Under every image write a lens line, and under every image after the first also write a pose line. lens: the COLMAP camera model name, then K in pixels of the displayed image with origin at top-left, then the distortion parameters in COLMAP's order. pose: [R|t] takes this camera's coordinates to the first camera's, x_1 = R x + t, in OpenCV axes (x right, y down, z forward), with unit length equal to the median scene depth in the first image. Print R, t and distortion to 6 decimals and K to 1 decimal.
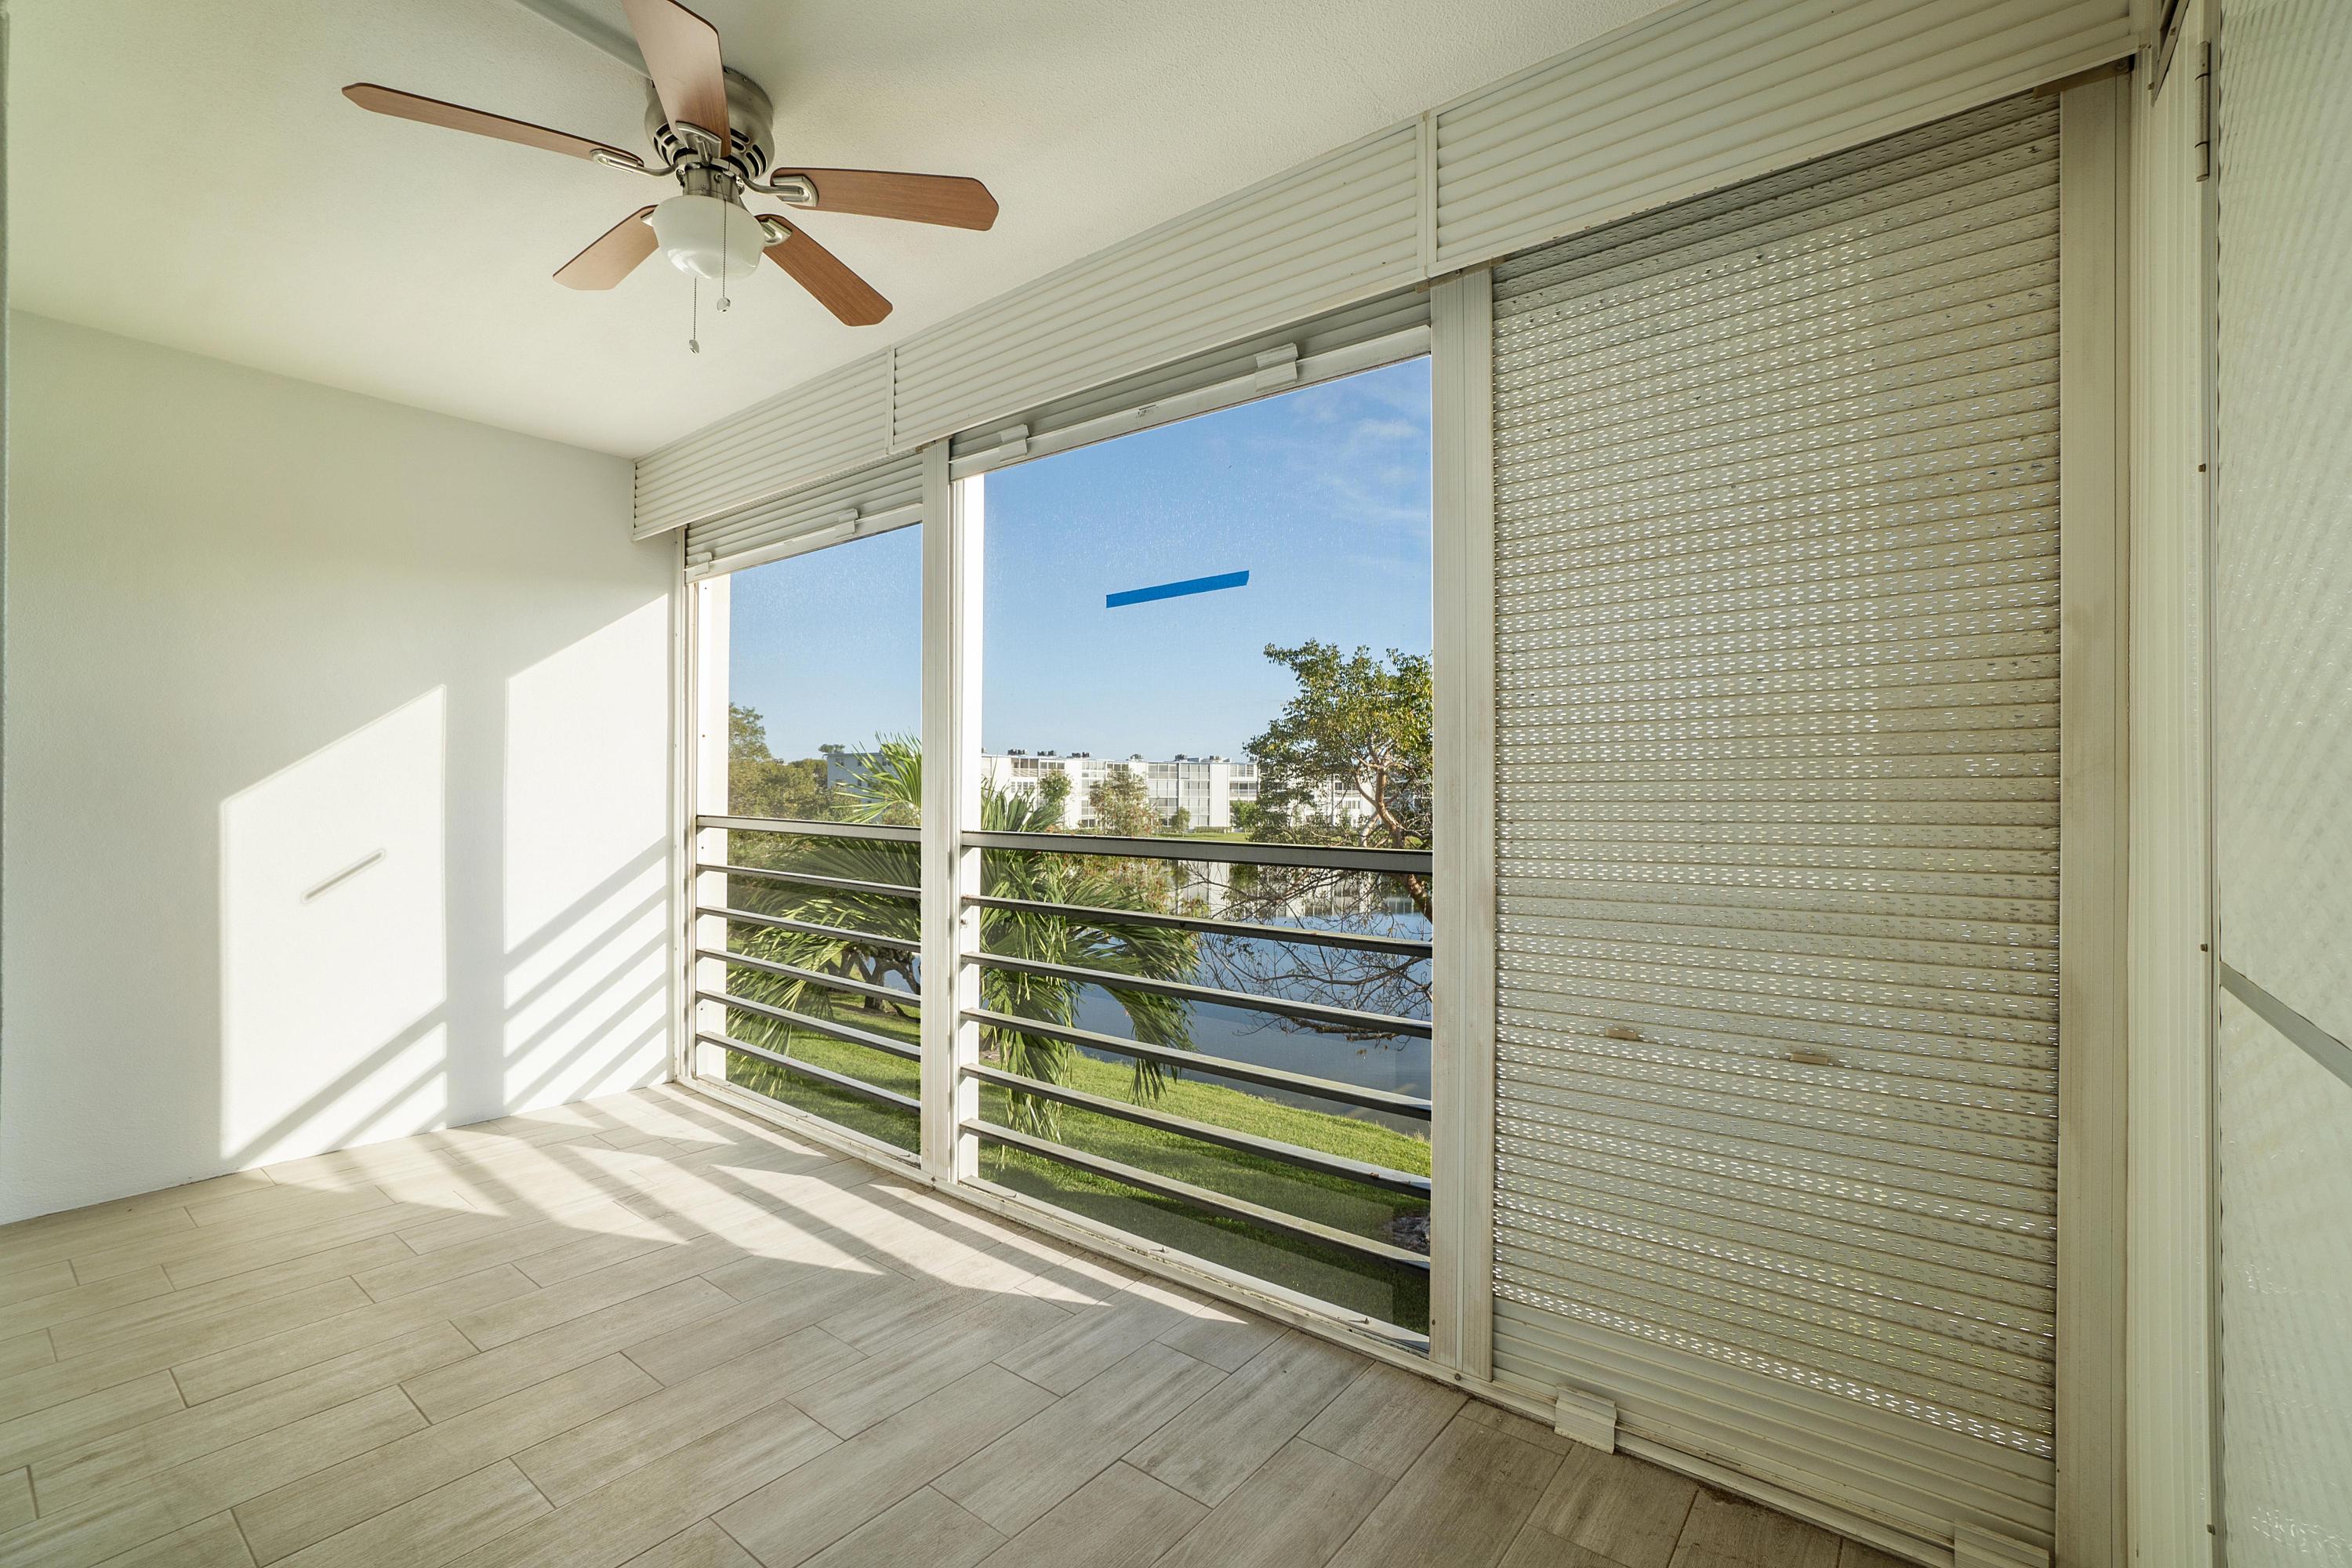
lens RADIAL K [[1016.1, 0, 1162.9], [0, 1016.1, 789.6], [0, 0, 1]] dist [-0.043194, 0.021024]
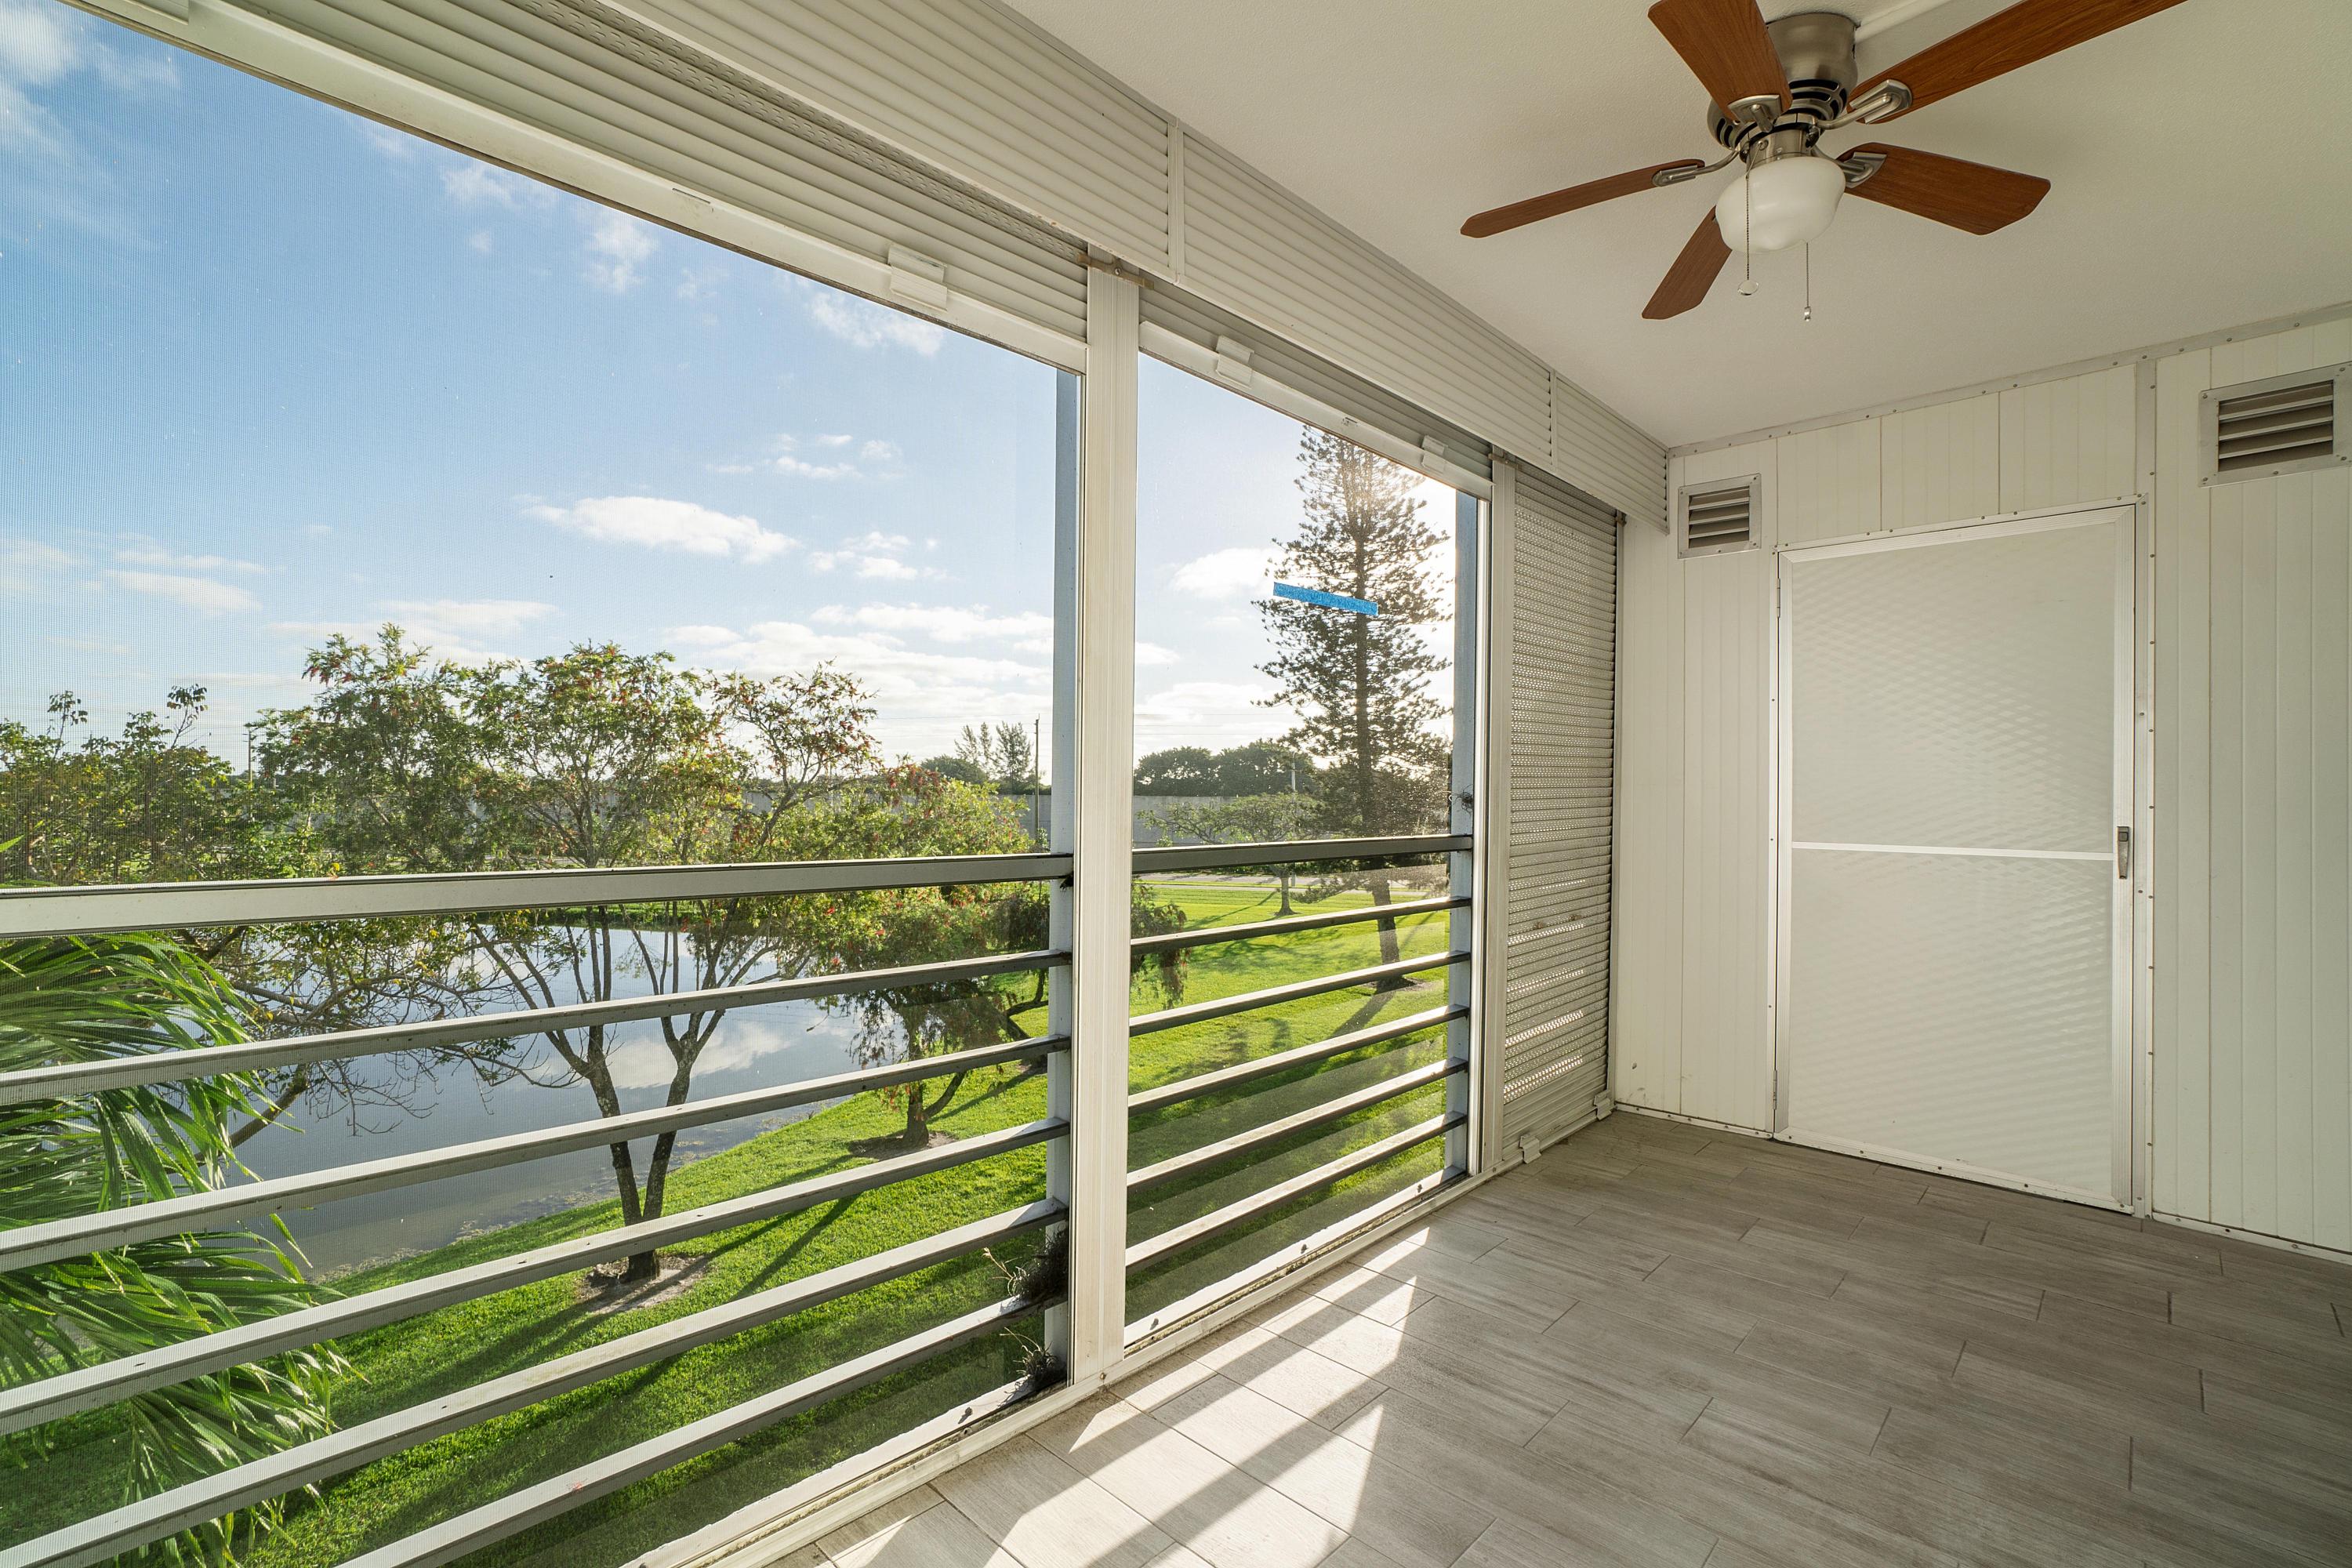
lens RADIAL K [[1016.1, 0, 1162.9], [0, 1016.1, 789.6], [0, 0, 1]] dist [-0.043194, 0.021024]
pose [[0.119166, -0.002648, 0.992871, -1.148020], [-0.011811, 0.999922, 0.004085, -0.005634], [-0.992804, -0.012213, 0.119125, 1.154627]]
